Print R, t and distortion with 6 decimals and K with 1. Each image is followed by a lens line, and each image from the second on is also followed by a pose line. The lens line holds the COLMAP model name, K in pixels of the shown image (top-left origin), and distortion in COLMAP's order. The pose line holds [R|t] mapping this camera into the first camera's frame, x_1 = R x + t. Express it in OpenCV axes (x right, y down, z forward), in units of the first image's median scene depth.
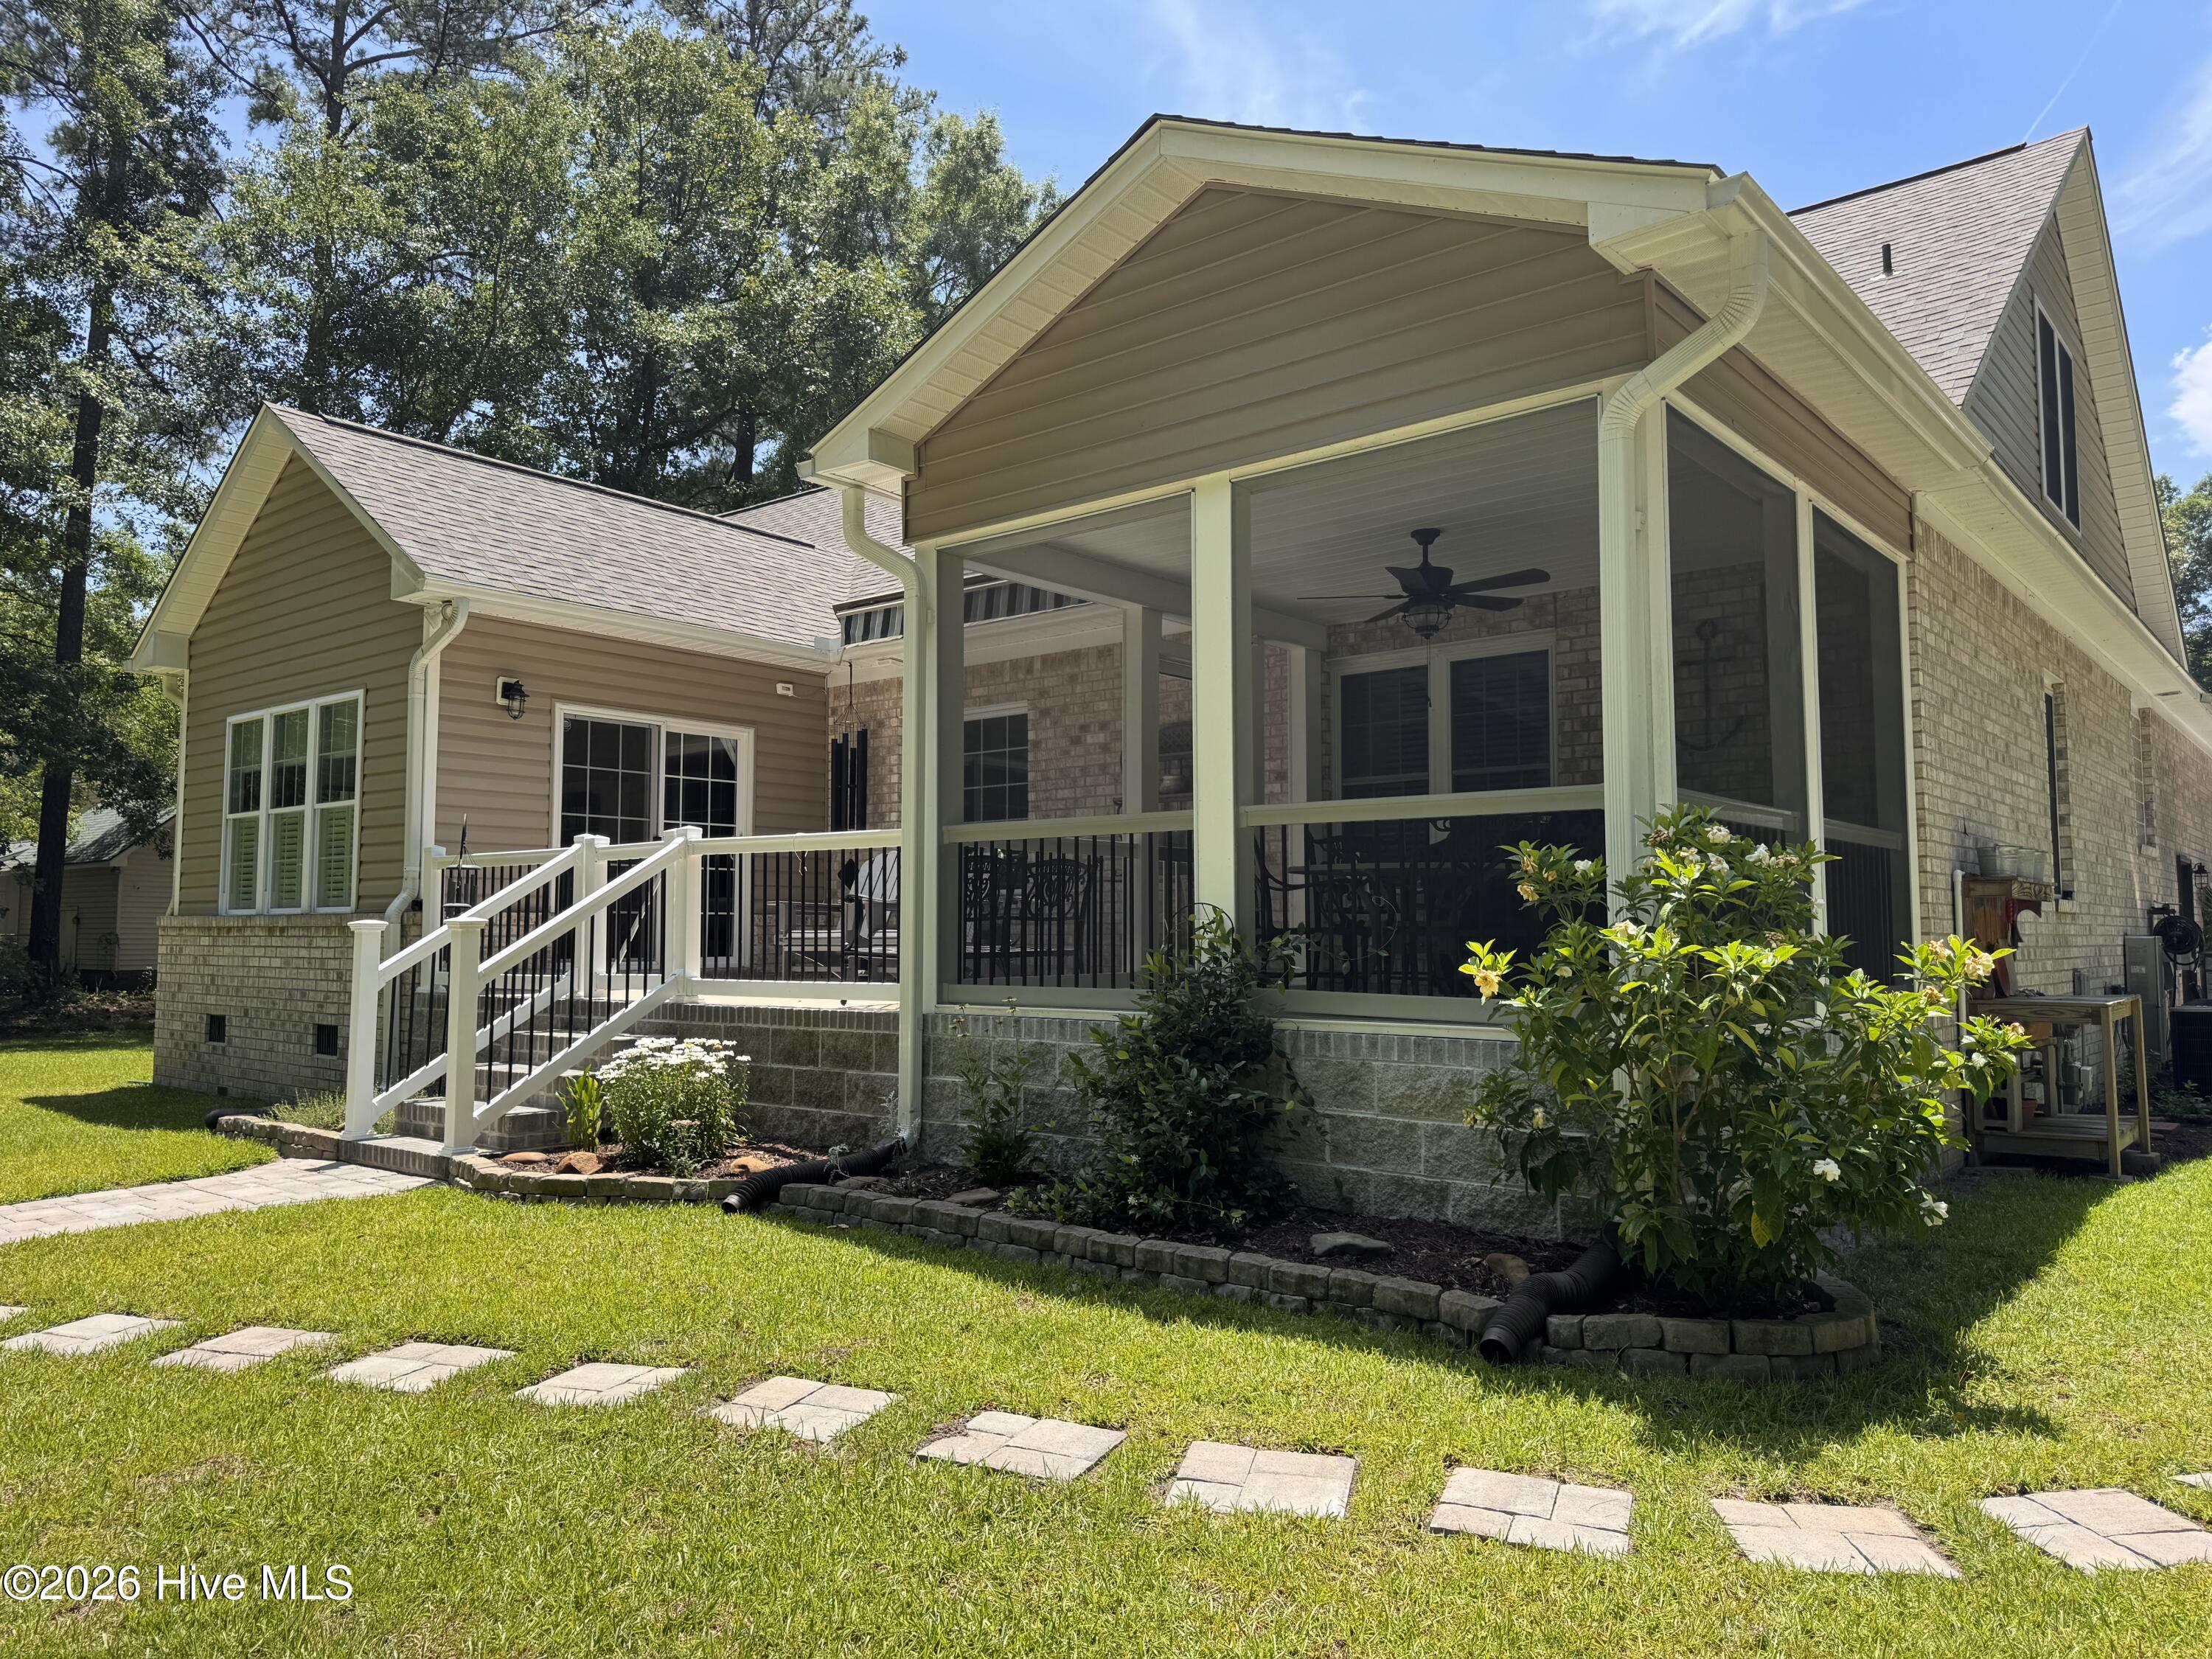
lens RADIAL K [[1557.0, 0, 1106.0], [0, 1557.0, 829.5], [0, 0, 1]] dist [0.090252, -0.002987]
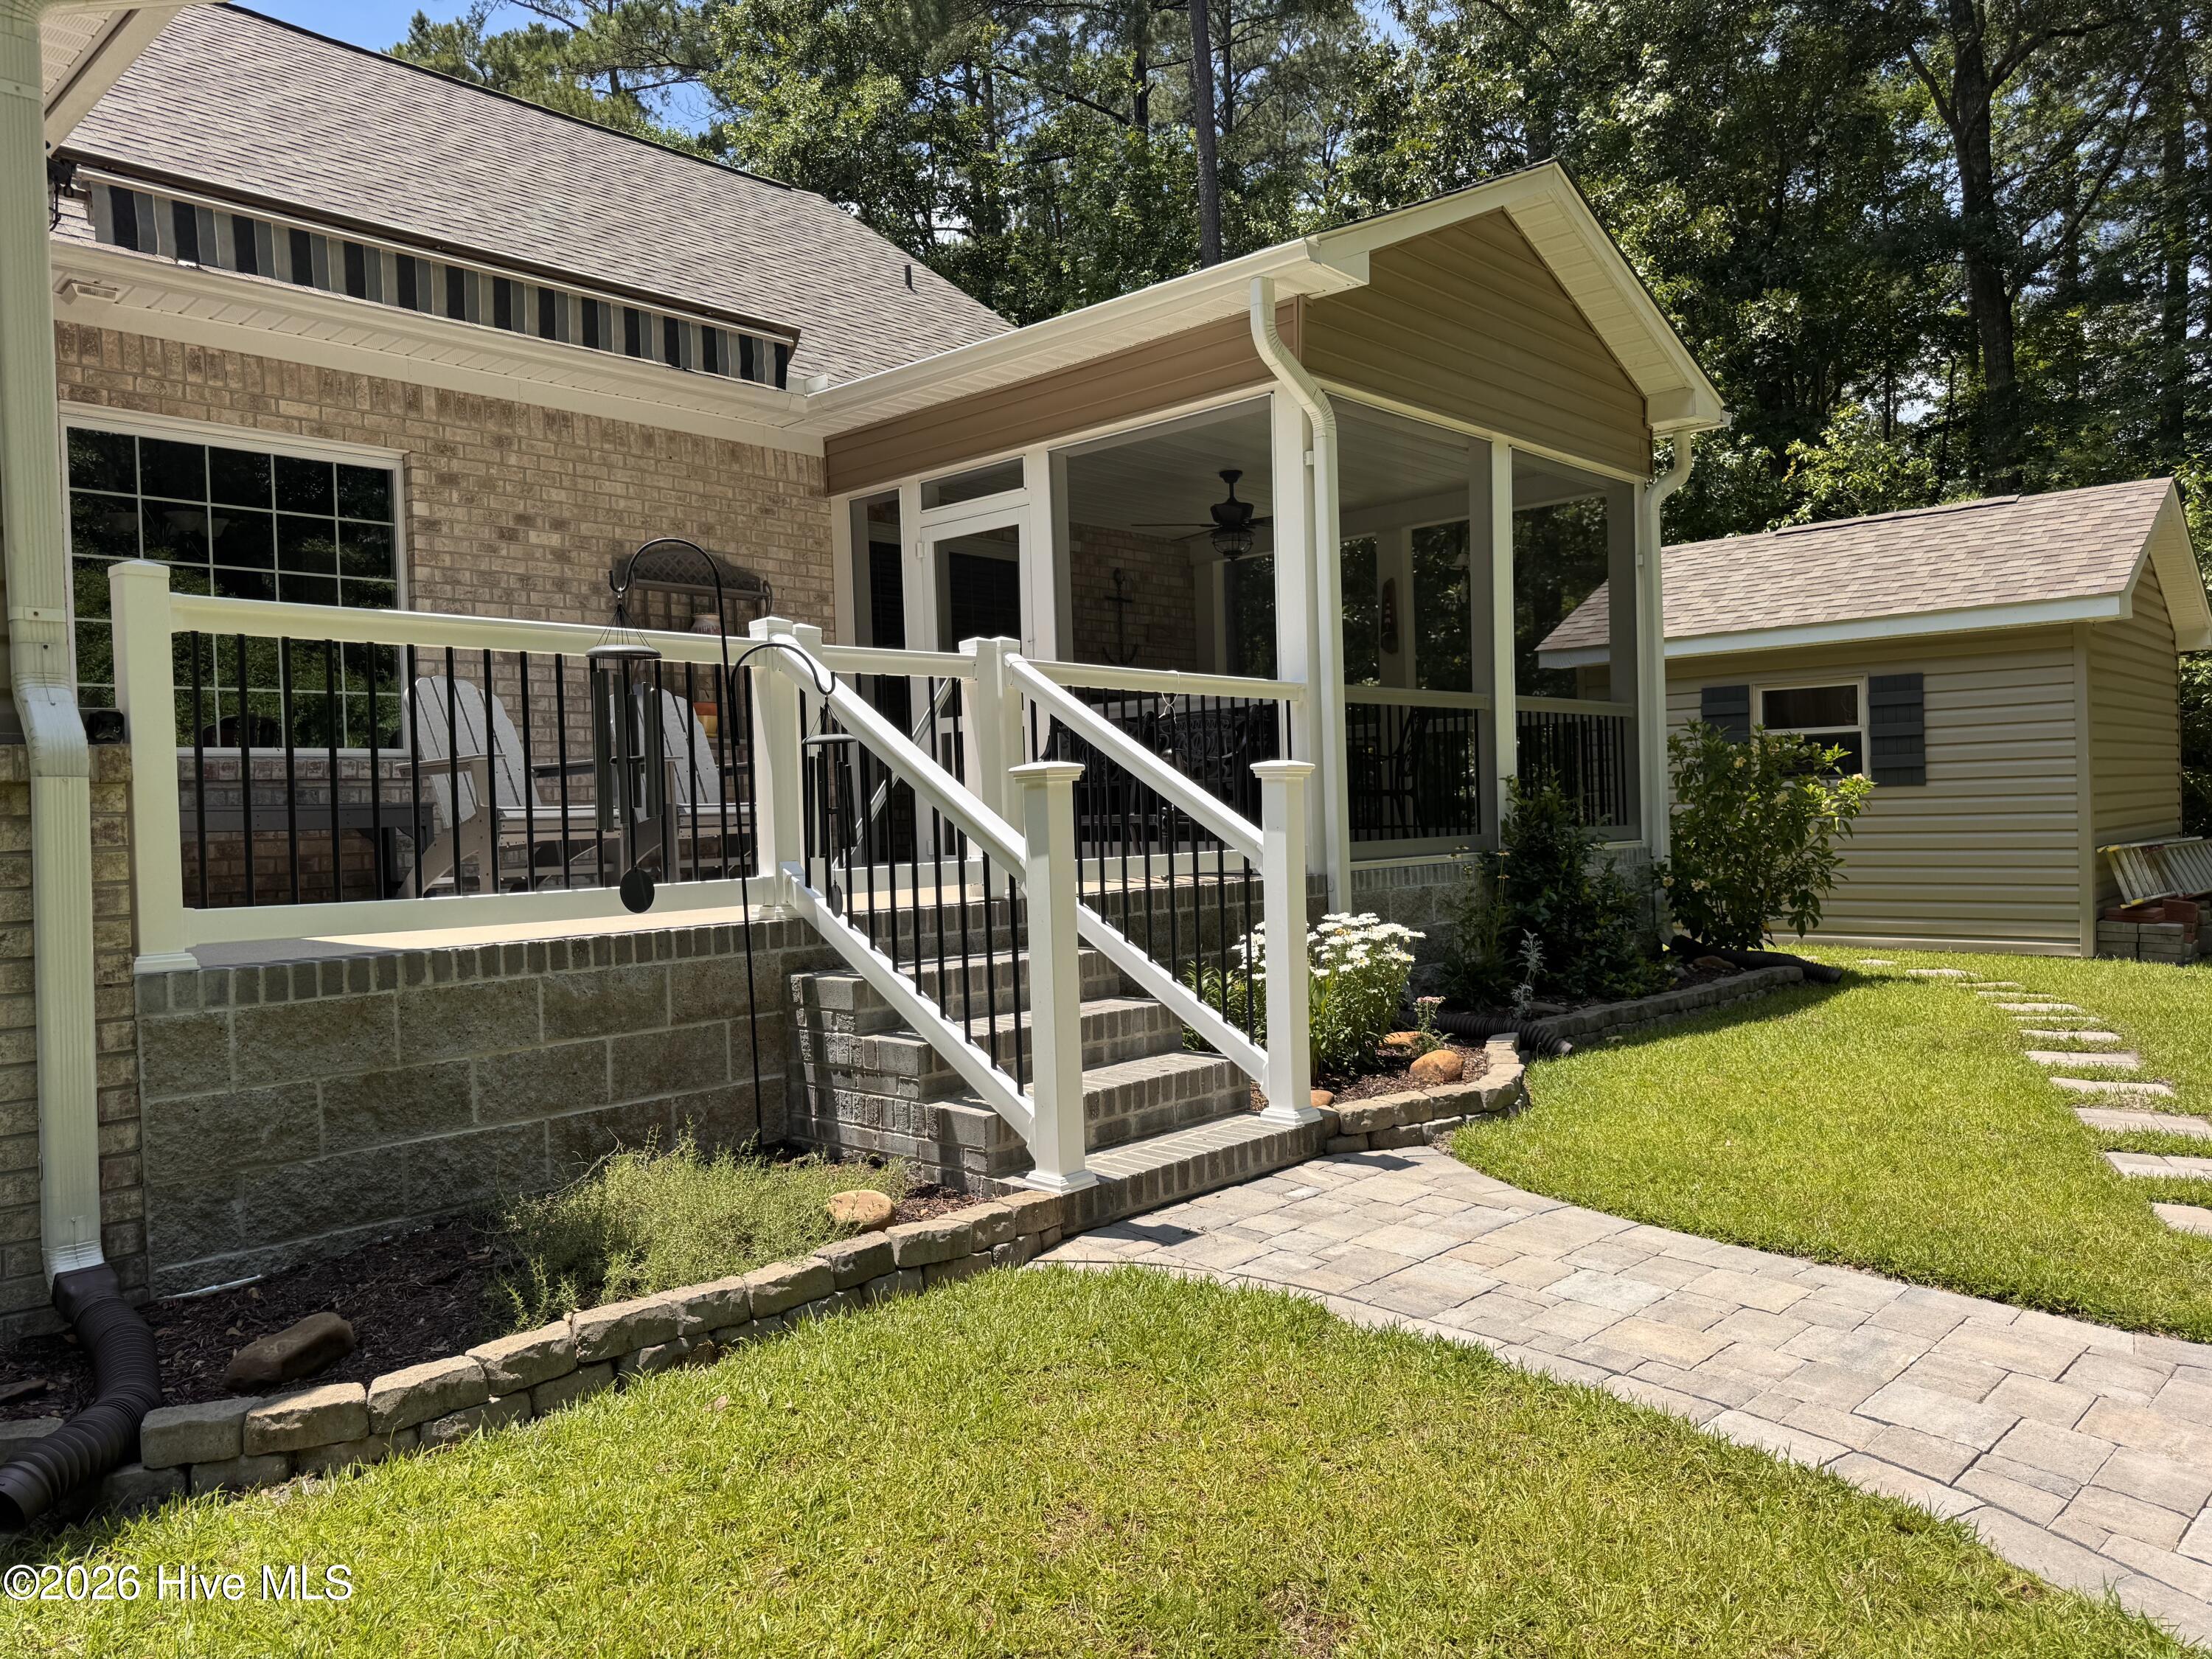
lens RADIAL K [[1557.0, 0, 1106.0], [0, 1557.0, 829.5], [0, 0, 1]] dist [0.090252, -0.002987]
pose [[0.065257, -0.019334, 0.997681, -0.933445], [-0.040328, 0.998944, 0.021996, 0.062656], [-0.997053, -0.041670, 0.064409, 0.909764]]
